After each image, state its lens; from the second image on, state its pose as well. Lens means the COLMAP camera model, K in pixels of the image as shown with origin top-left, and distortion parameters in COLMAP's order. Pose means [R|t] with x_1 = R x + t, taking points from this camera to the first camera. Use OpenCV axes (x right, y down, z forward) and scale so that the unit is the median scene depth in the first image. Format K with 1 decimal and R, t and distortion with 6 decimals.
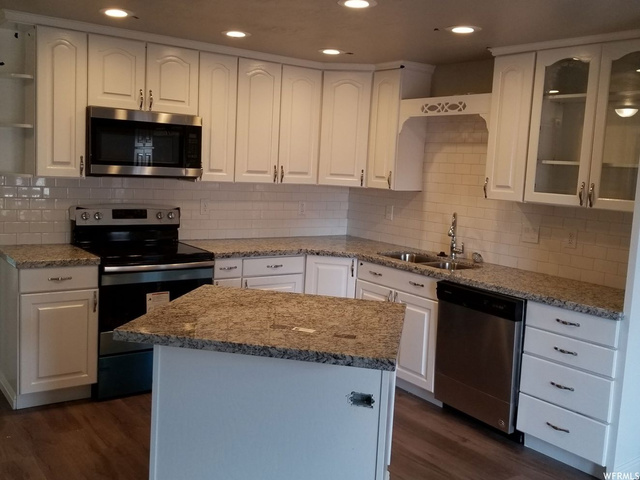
lens RADIAL K [[632.7, 0, 316.5], [0, 632.7, 231.5], [0, 0, 1]] dist [0.059030, -0.017806]
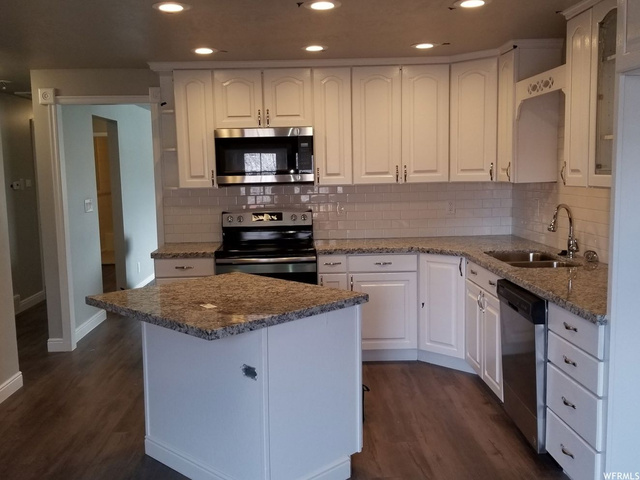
lens RADIAL K [[647.4, 0, 320.0], [0, 647.4, 240.0], [0, 0, 1]] dist [0.064880, -0.006671]
pose [[0.820641, -0.007885, -0.571390, 0.469041], [0.005055, 0.999966, -0.006539, 0.023973], [0.571422, 0.002478, 0.820653, 0.077309]]
